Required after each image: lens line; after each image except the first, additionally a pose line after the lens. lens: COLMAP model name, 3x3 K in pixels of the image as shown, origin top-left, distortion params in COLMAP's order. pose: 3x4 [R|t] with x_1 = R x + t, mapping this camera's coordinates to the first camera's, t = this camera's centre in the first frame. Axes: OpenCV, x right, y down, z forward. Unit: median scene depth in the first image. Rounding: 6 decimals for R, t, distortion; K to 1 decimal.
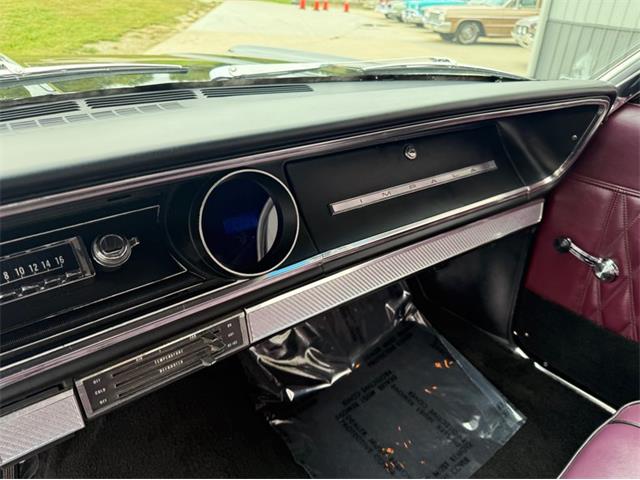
lens RADIAL K [[466.9, 0, 331.3], [0, 466.9, 239.2], [0, 0, 1]] dist [-0.009941, -0.002419]
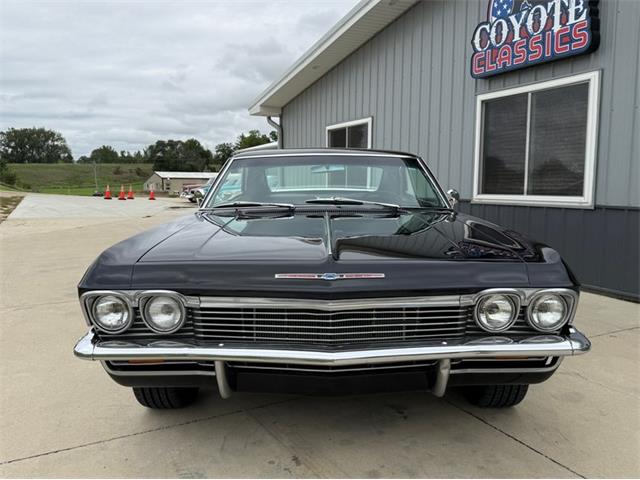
lens RADIAL K [[531.0, 0, 318.9], [0, 531.0, 243.2], [0, 0, 1]] dist [0.078893, -0.086031]
pose [[0.942593, -0.081705, 0.323793, -0.071542], [0.193369, 0.924055, -0.329743, 0.433026], [-0.272261, 0.373425, 0.886807, -0.816872]]
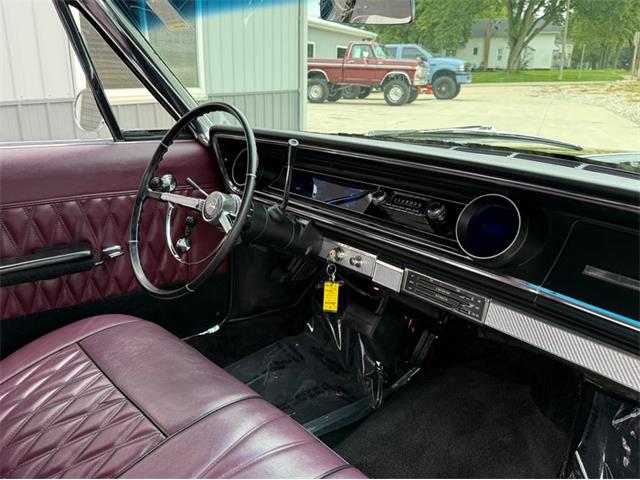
lens RADIAL K [[531.0, 0, 315.5], [0, 531.0, 238.5], [0, 0, 1]] dist [0.078893, -0.086031]
pose [[0.014183, 0.265134, -0.964107, 0.139624], [-0.501115, 0.836260, 0.222603, -0.010201], [0.865264, 0.479971, 0.144723, 0.021685]]
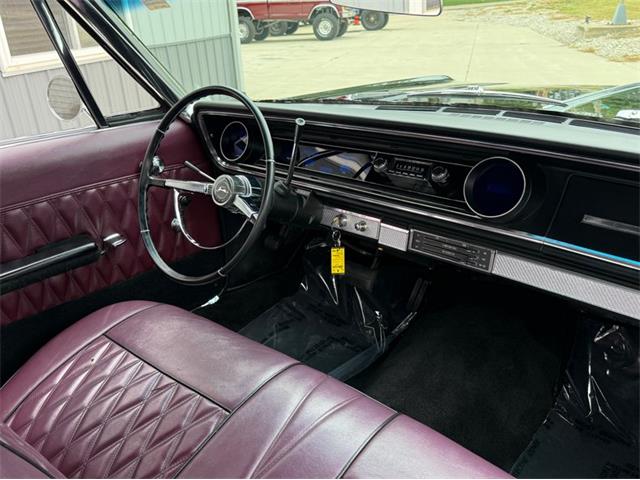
lens RADIAL K [[531.0, 0, 316.7], [0, 531.0, 245.9], [0, 0, 1]] dist [0.078893, -0.086031]
pose [[0.154098, 0.370093, -0.916125, 0.144412], [-0.434535, 0.858104, 0.273562, -0.009803], [0.887374, 0.355933, 0.293051, -0.008783]]
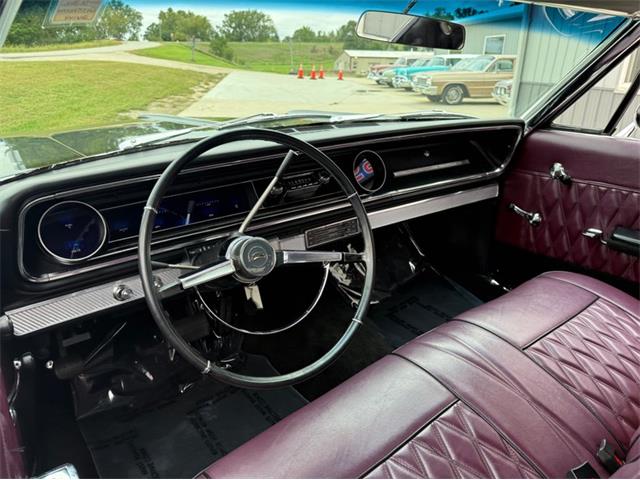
lens RADIAL K [[459.8, 0, 319.4], [0, 459.8, 230.2], [0, 0, 1]] dist [0.017757, -0.026654]
pose [[0.999608, -0.022424, -0.016765, -0.035929], [0.019914, 0.990335, -0.137258, 0.055129], [0.019681, 0.136870, 0.990393, -0.128899]]
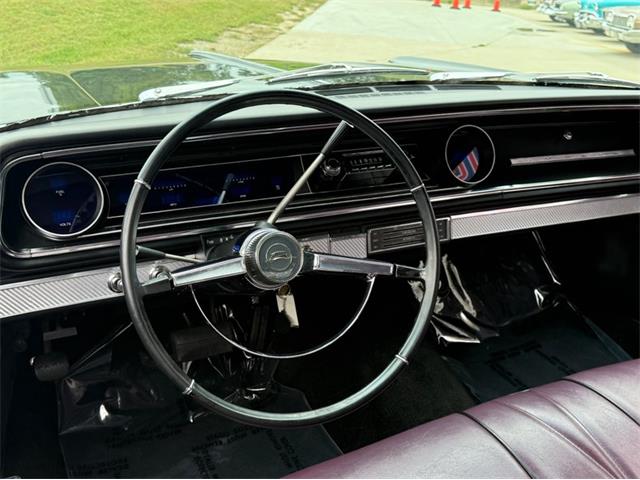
lens RADIAL K [[658.3, 0, 321.6], [0, 658.3, 234.4], [0, 0, 1]] dist [0.013494, 0.000000]
pose [[0.977073, 0.085489, -0.194989, -0.018028], [-0.108853, 0.987680, -0.112428, 0.054486], [0.182975, 0.131075, 0.974340, -0.137331]]
